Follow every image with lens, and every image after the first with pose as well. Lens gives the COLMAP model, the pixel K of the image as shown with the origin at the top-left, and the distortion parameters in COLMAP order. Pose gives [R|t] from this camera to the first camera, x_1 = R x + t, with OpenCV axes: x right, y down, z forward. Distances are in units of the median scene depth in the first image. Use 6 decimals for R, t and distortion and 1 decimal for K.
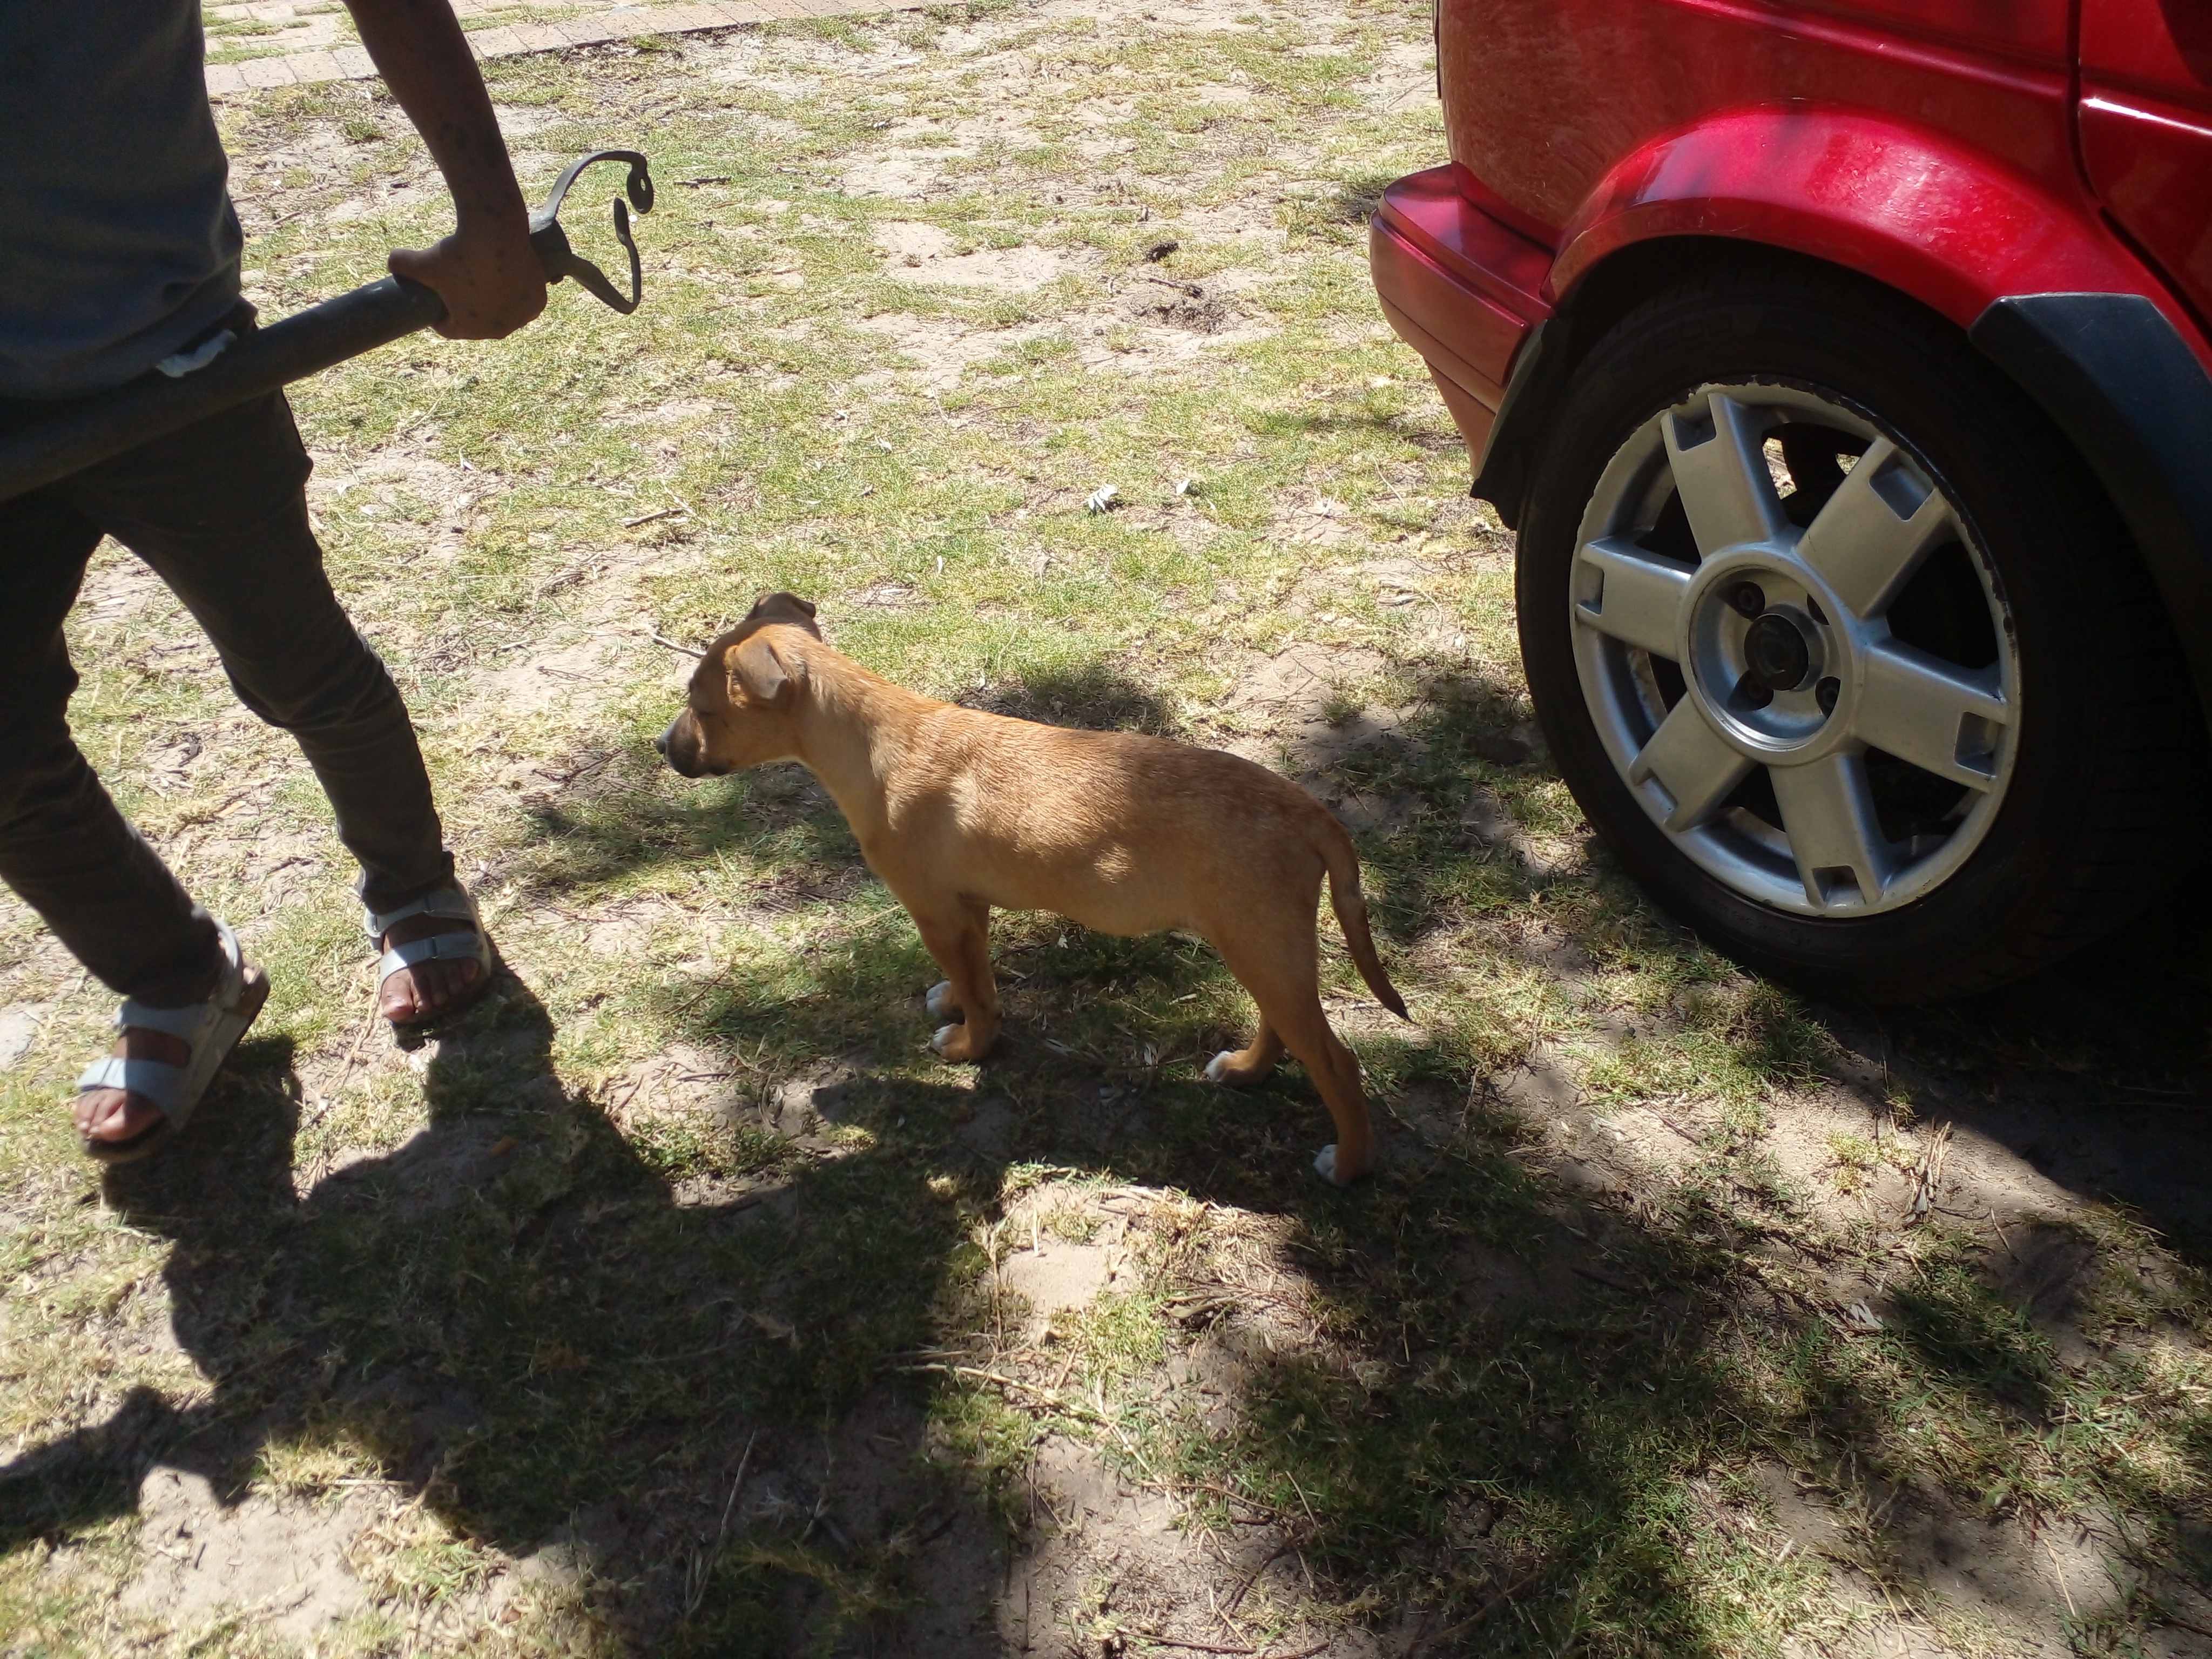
lens RADIAL K [[1762.7, 0, 1113.4], [0, 1762.7, 852.6], [0, 0, 1]] dist [0.015678, -0.013925]
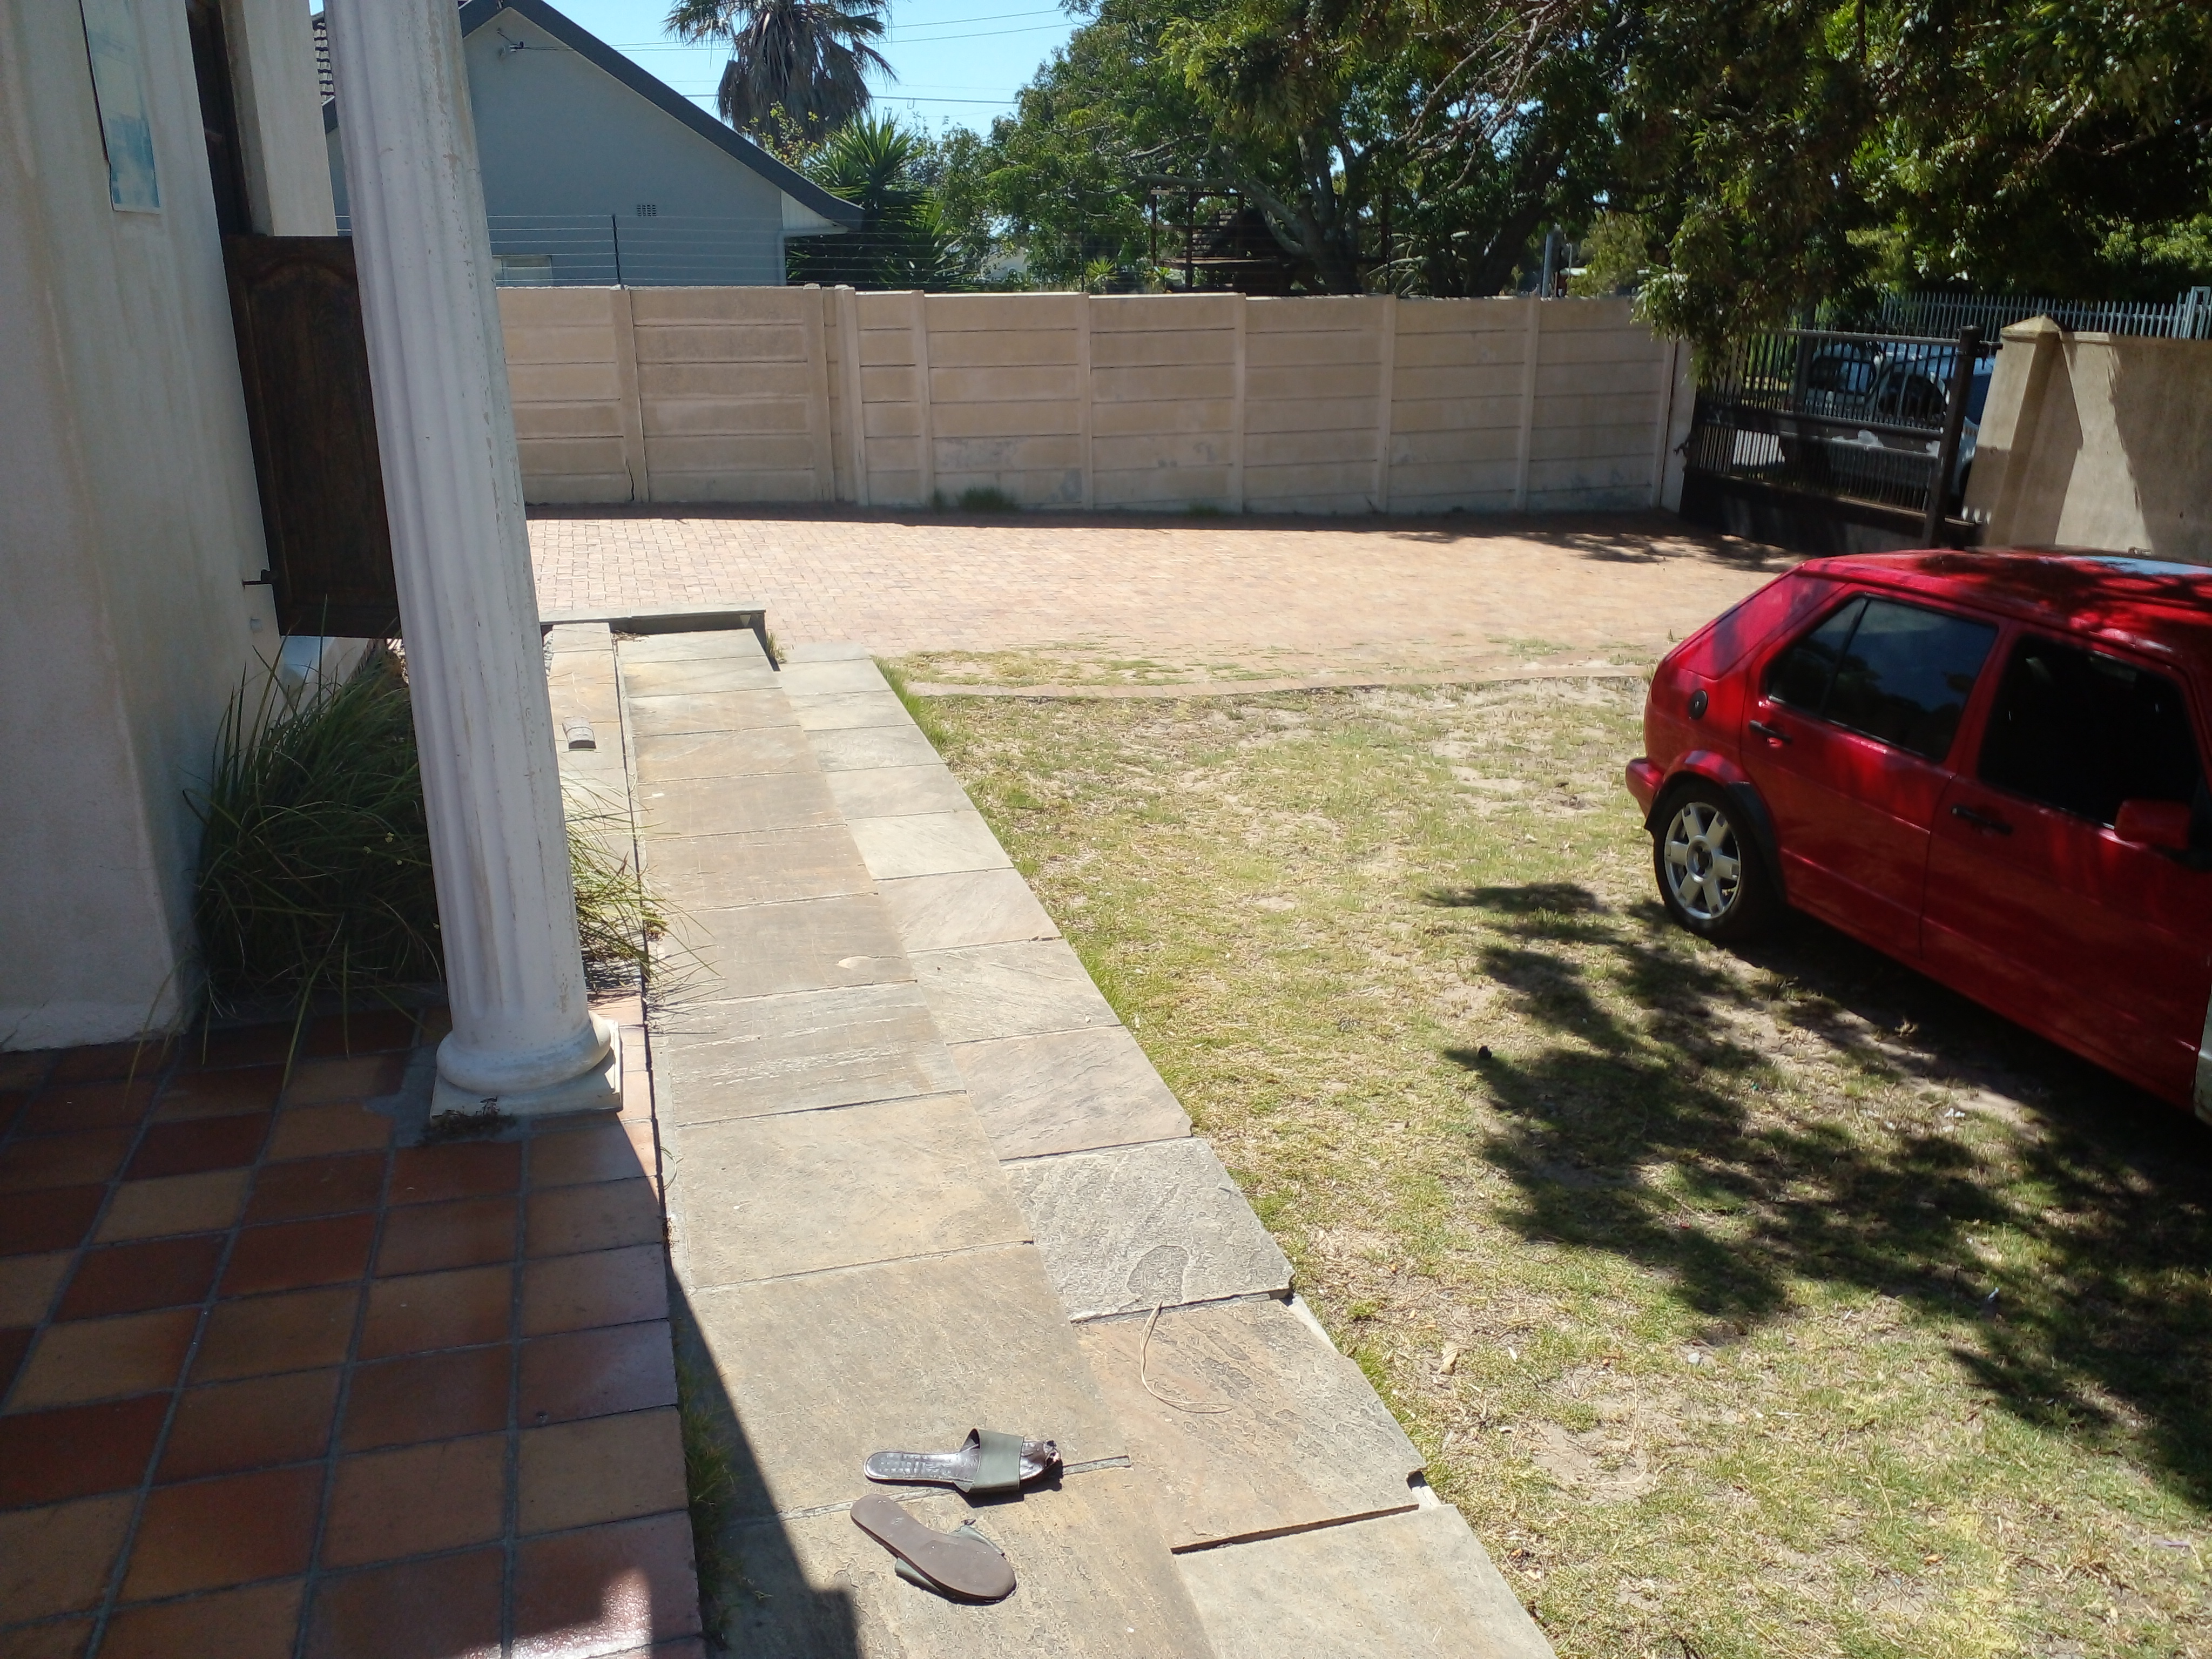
lens RADIAL K [[1762.7, 0, 1089.4], [0, 1762.7, 823.4], [0, 0, 1]] dist [0.015678, -0.013925]
pose [[0.970487, 0.100410, -0.219256, -0.144884], [-0.166757, 0.936207, -0.309368, 1.257672], [0.174205, 0.336800, 0.925321, -3.004437]]
